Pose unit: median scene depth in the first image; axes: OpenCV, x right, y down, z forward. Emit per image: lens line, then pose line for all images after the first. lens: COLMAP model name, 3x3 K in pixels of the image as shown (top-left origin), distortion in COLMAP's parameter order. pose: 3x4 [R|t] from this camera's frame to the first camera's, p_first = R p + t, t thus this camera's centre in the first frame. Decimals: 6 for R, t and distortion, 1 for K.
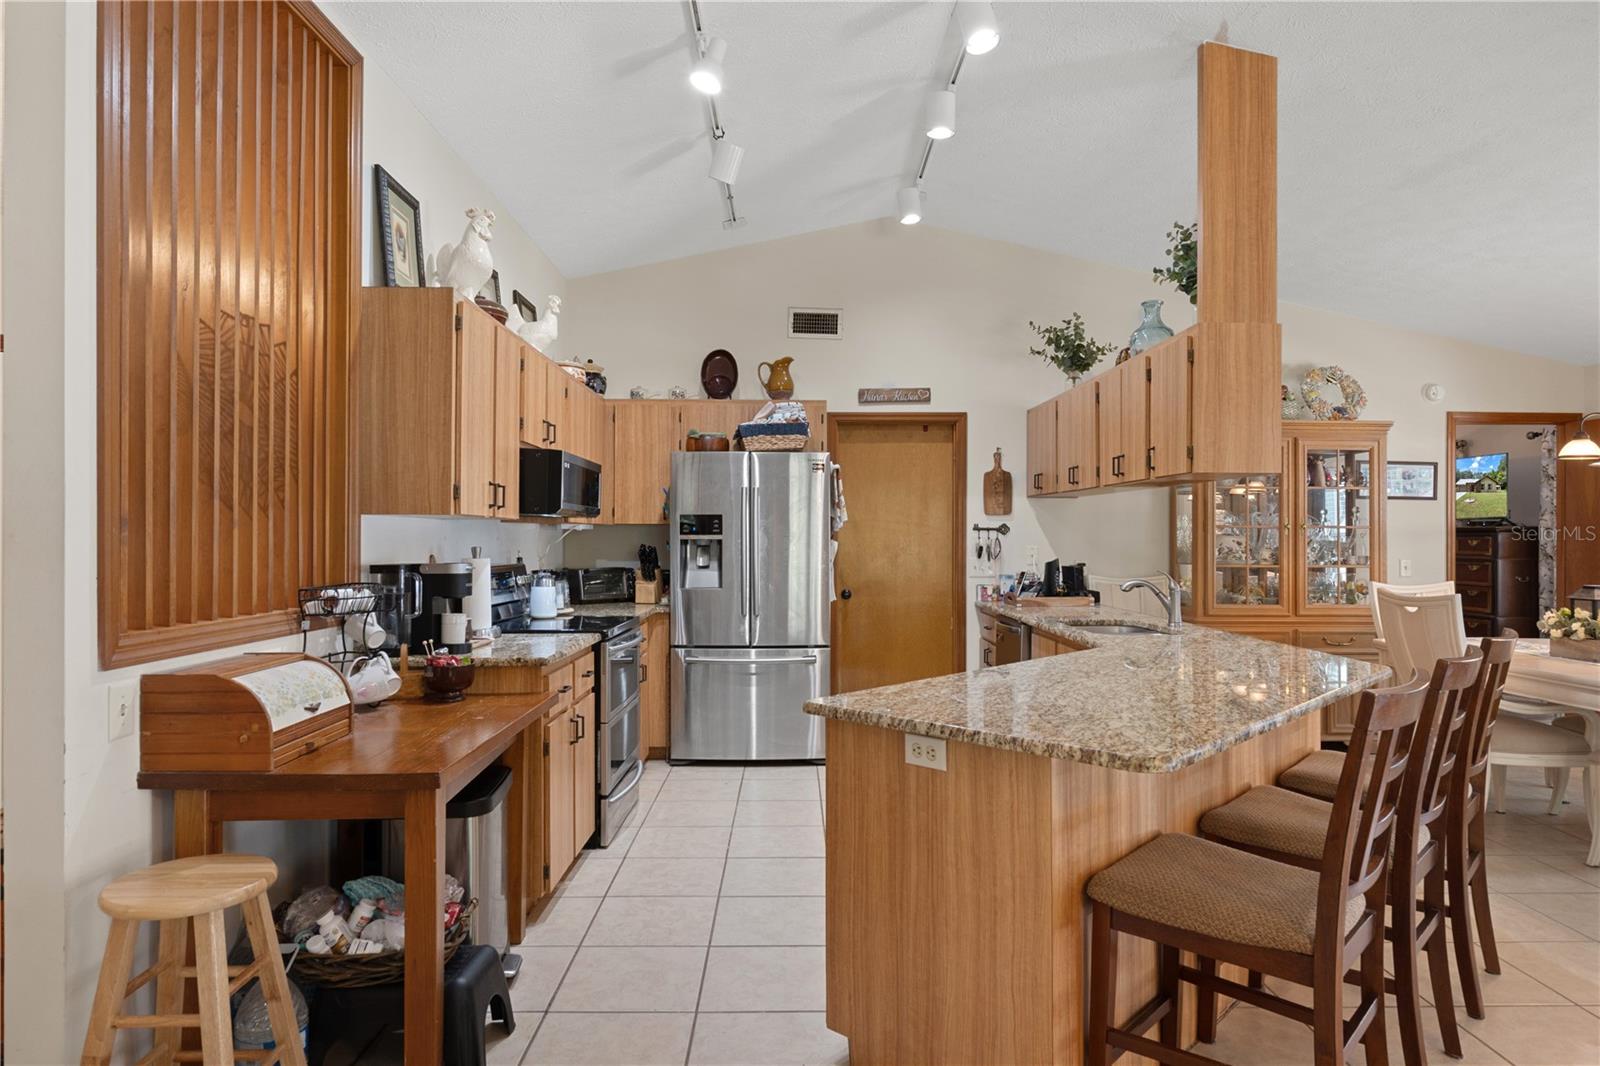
lens RADIAL K [[955.3, 0, 792.9], [0, 955.3, 530.4], [0, 0, 1]] dist [-0.001154, -0.000449]
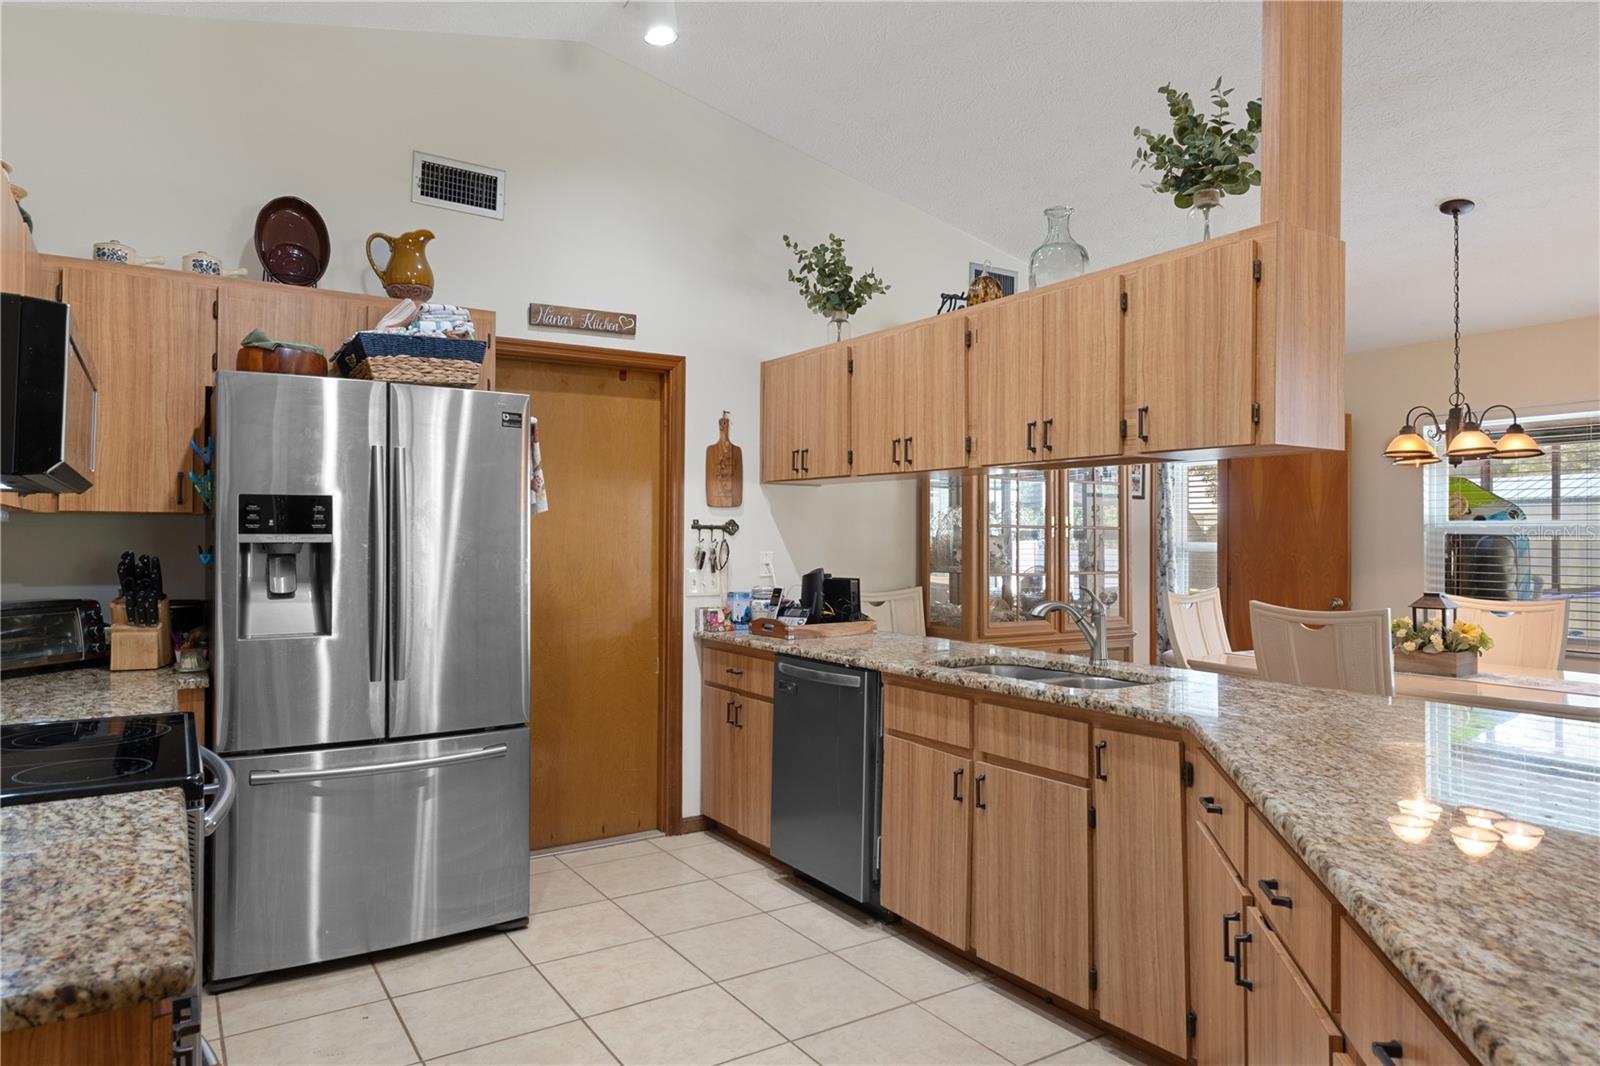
lens RADIAL K [[1036.7, 0, 820.0], [0, 1036.7, 527.6], [0, 0, 1]] dist [0.004386, 0.001145]
pose [[0.841280, 0.007208, 0.540552, -0.145329], [-0.005314, 0.999973, -0.005062, 0.002353], [-0.540574, 0.001386, 0.841296, 0.339895]]
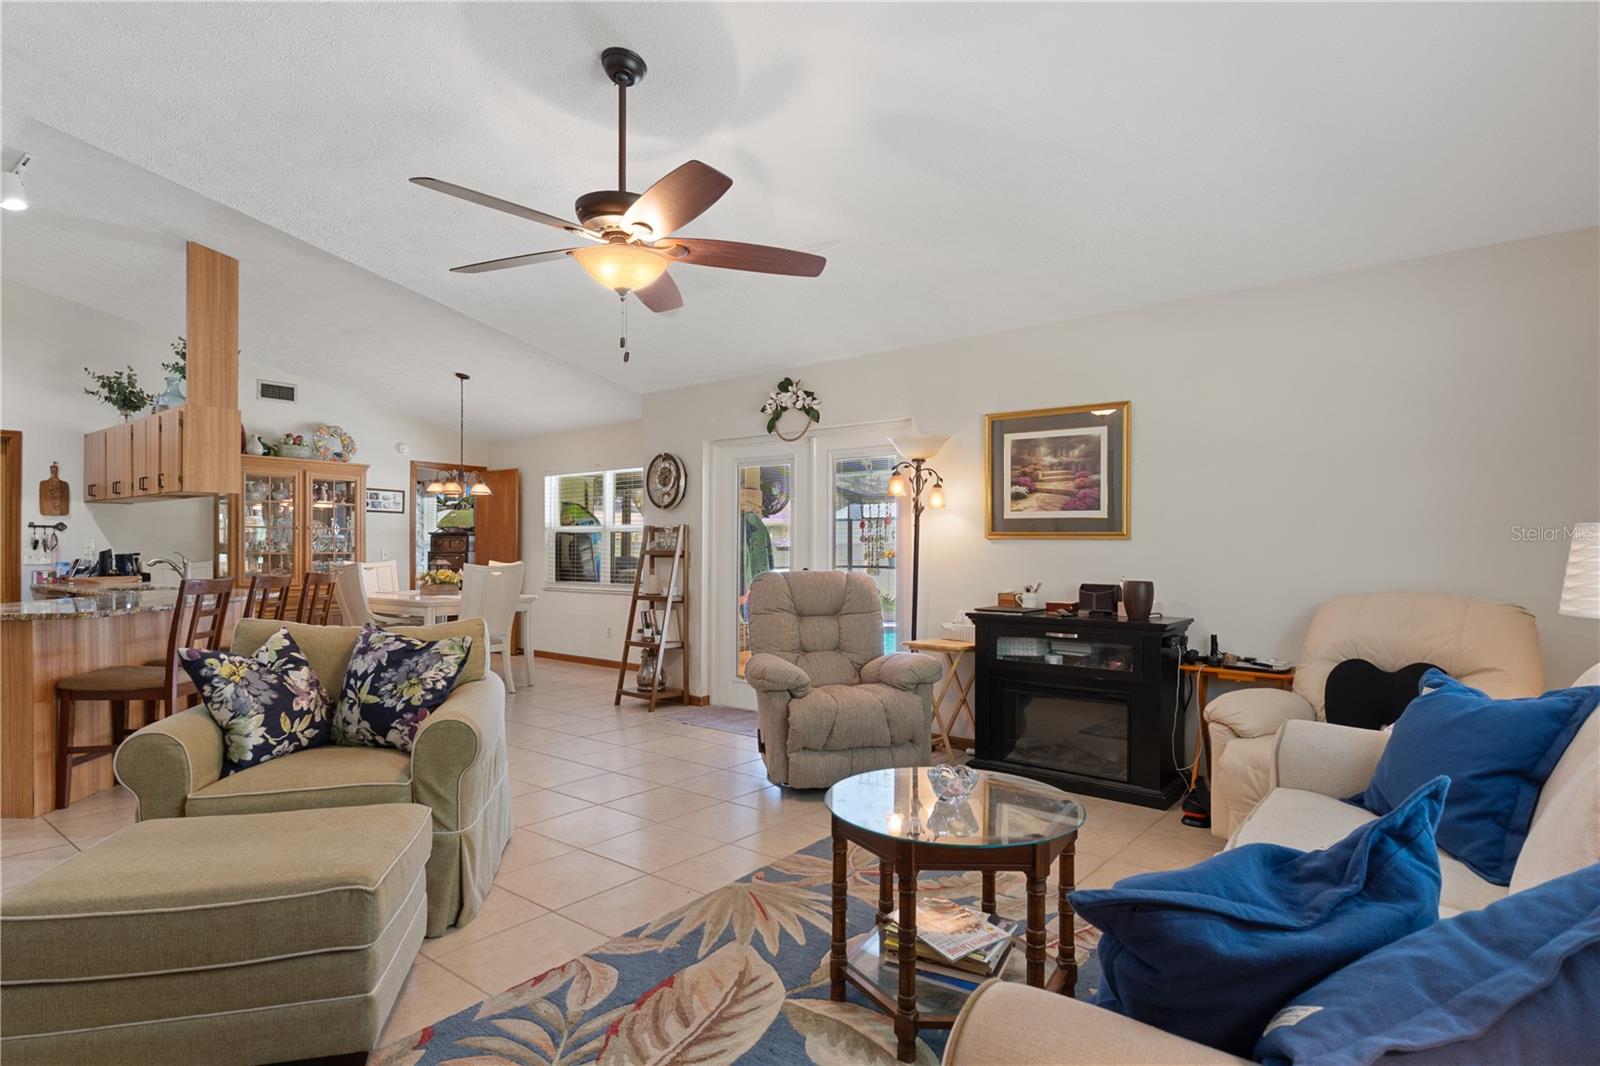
lens RADIAL K [[847.8, 0, 801.7], [0, 847.8, 546.8], [0, 0, 1]] dist [0.000037, -0.000051]
pose [[0.626276, -0.002434, 0.779597, -0.042805], [-0.003916, 0.999973, 0.006268, 0.015474], [-0.779591, -0.006979, 0.626250, -0.498696]]
